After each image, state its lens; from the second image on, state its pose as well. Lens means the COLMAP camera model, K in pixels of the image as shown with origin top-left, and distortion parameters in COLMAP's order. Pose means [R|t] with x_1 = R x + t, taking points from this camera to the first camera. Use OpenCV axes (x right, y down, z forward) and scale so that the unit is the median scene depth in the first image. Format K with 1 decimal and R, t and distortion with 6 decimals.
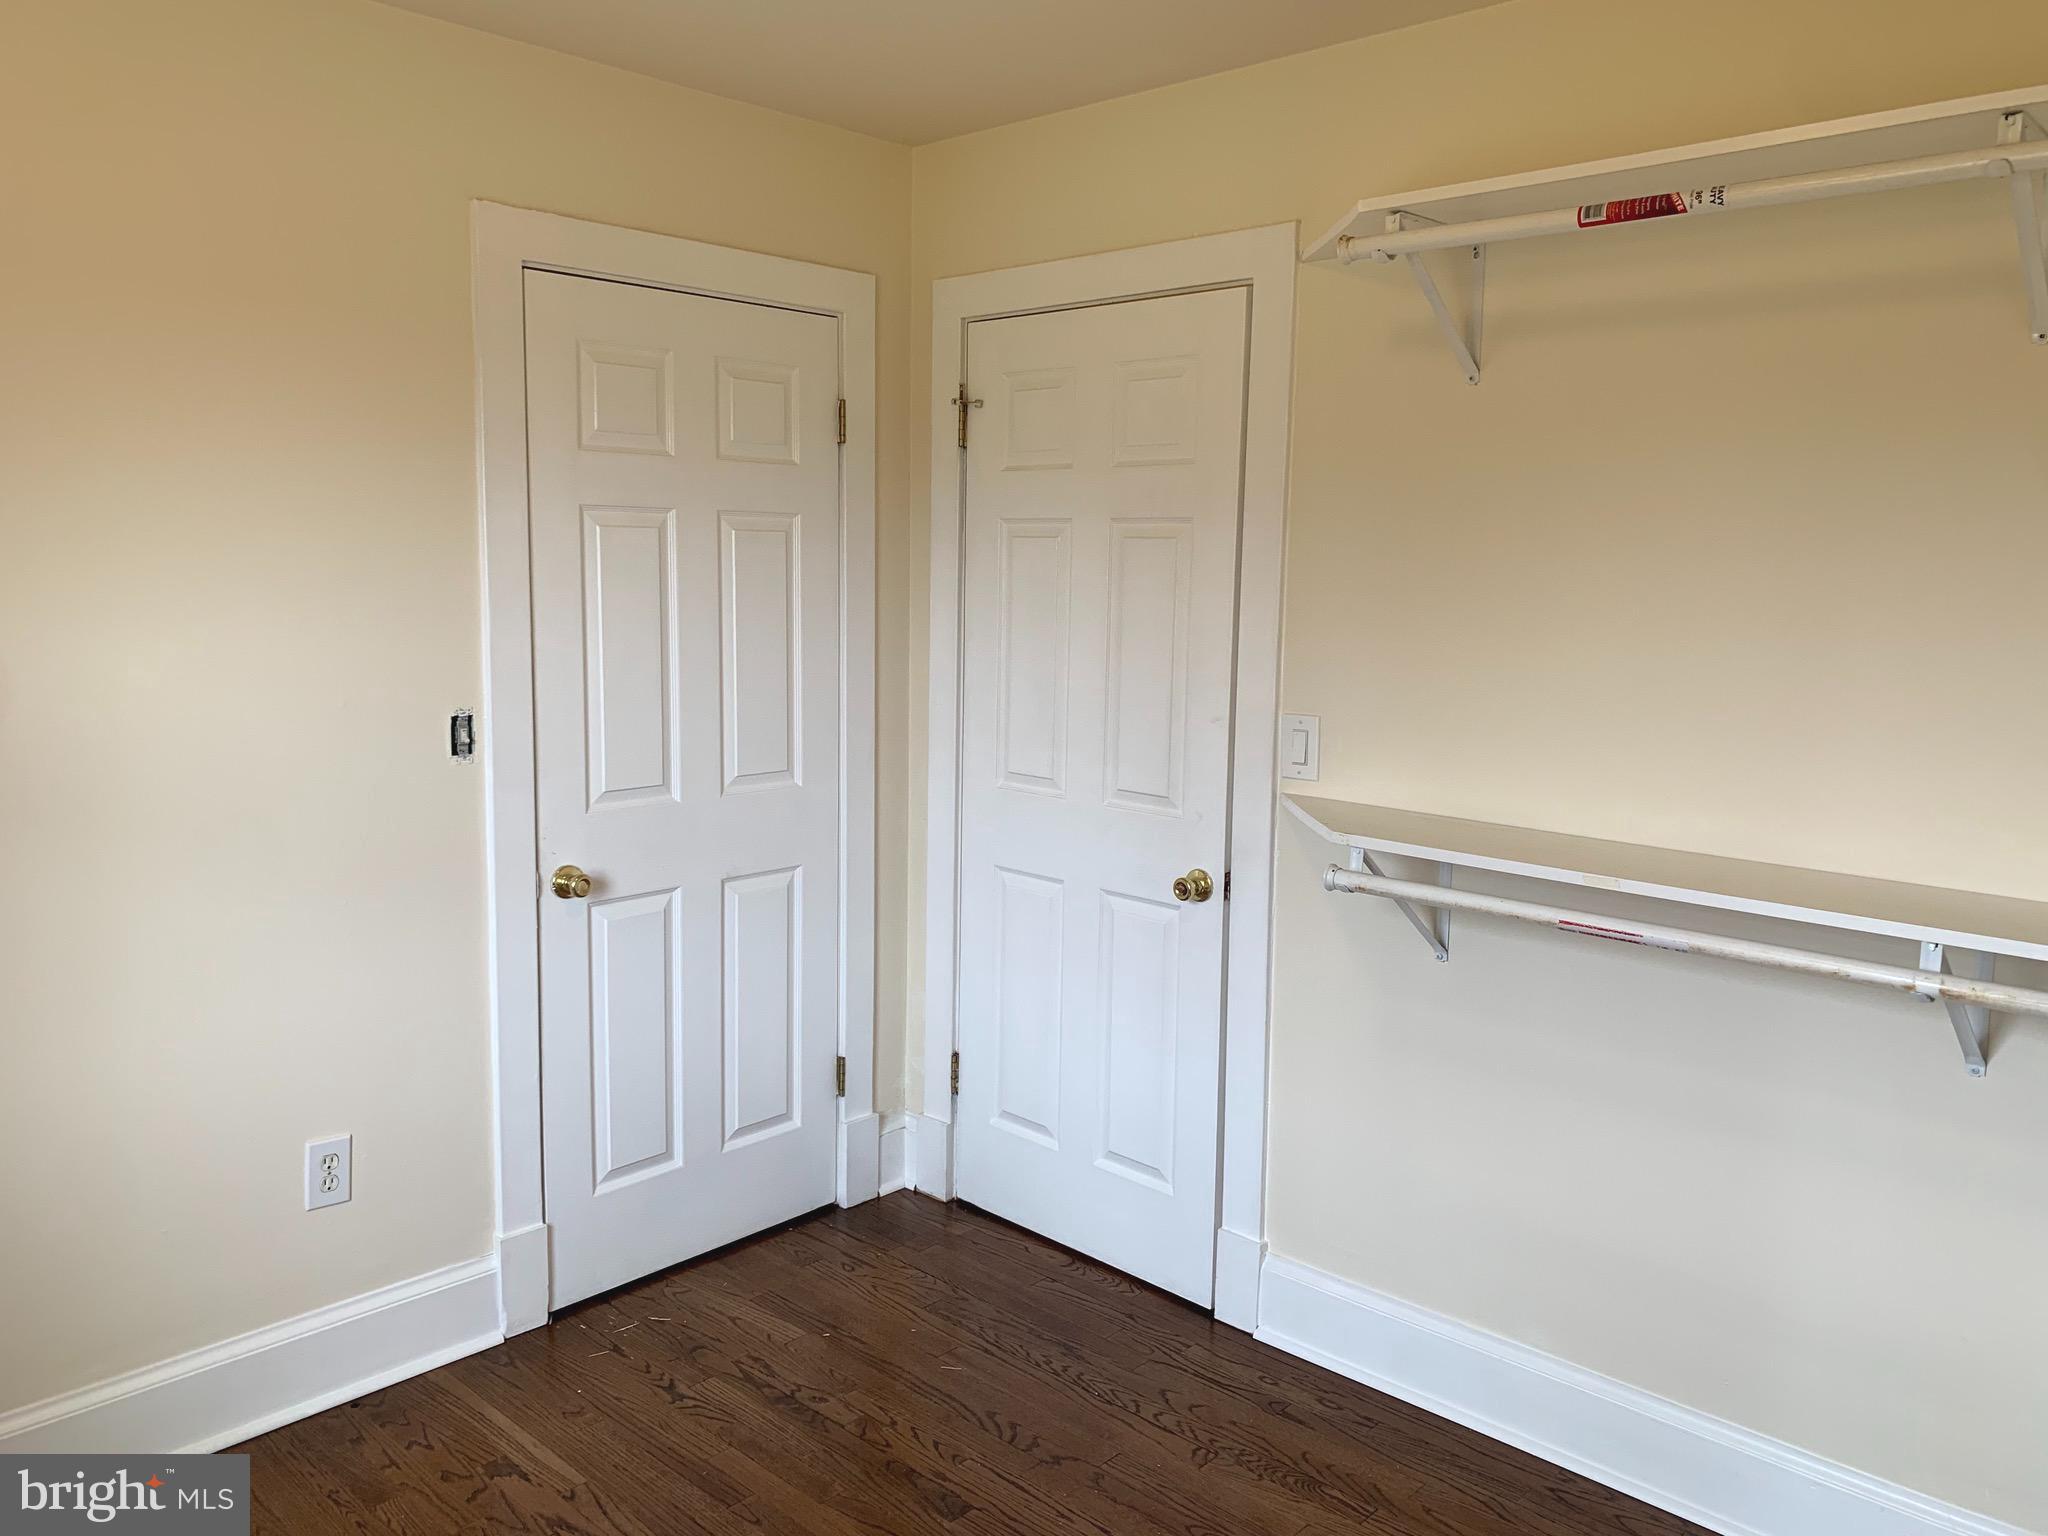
lens RADIAL K [[1542.8, 0, 1024.0], [0, 1542.8, 768.0], [0, 0, 1]] dist [0.034457, -0.000543]
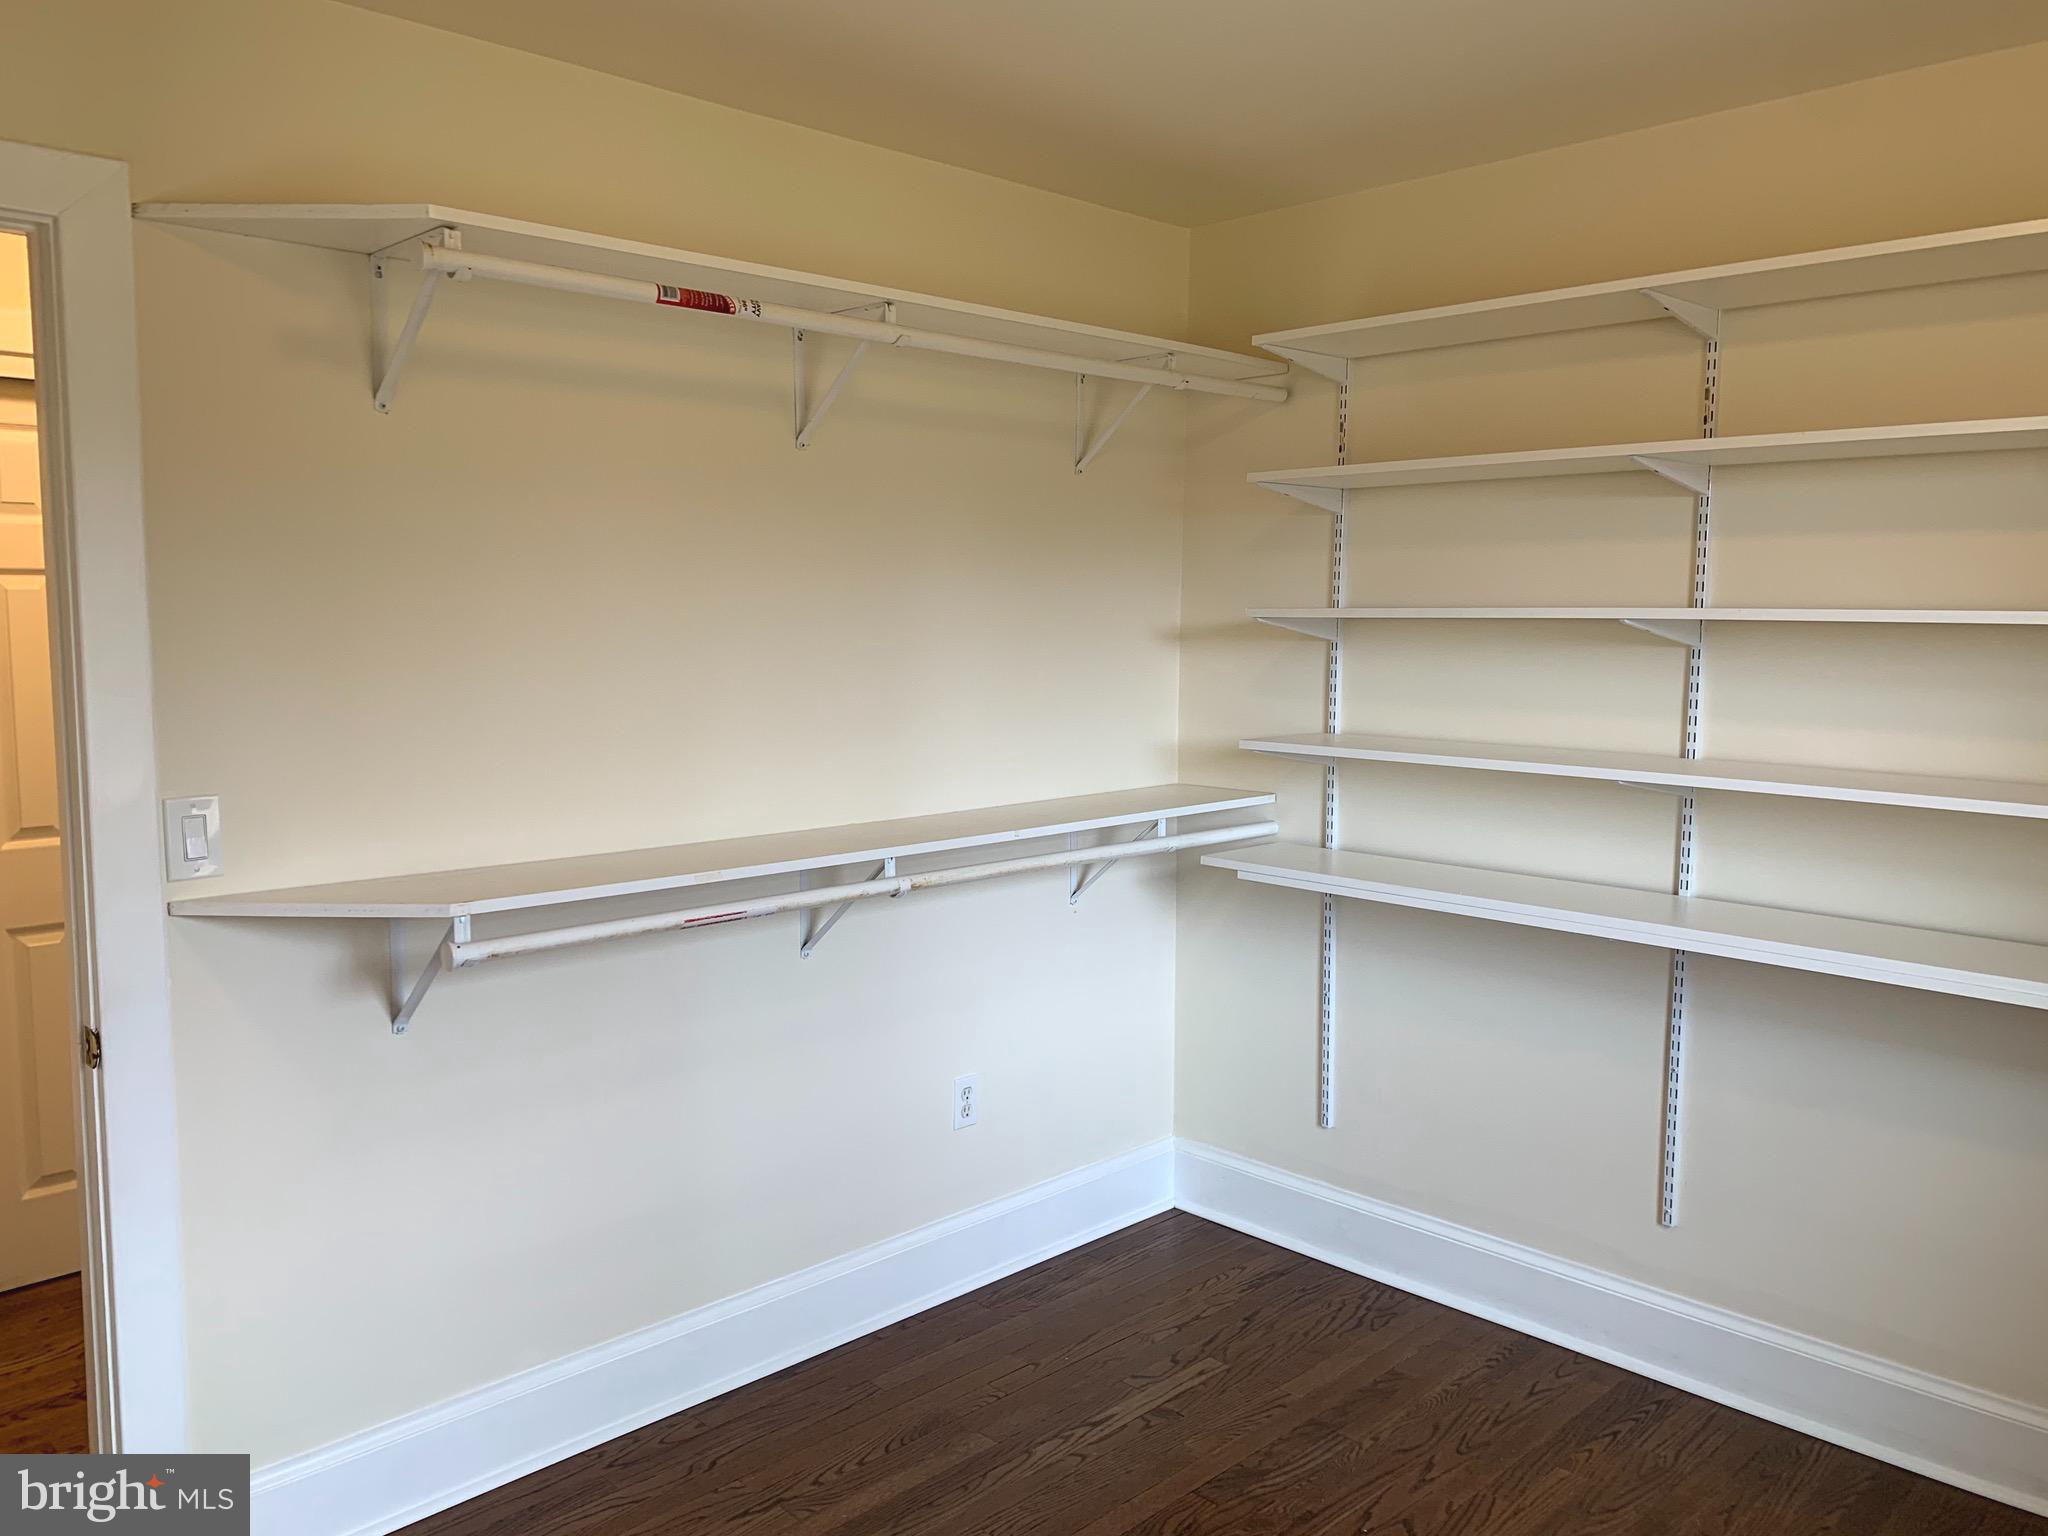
lens RADIAL K [[1572.0, 0, 1024.0], [0, 1572.0, 768.0], [0, 0, 1]] dist [0.002451, -0.003032]
pose [[0.046408, -0.124210, 0.991170, -0.791148], [0.133696, 0.984084, 0.117062, -0.115644], [-0.989935, 0.127083, 0.062275, 0.711516]]
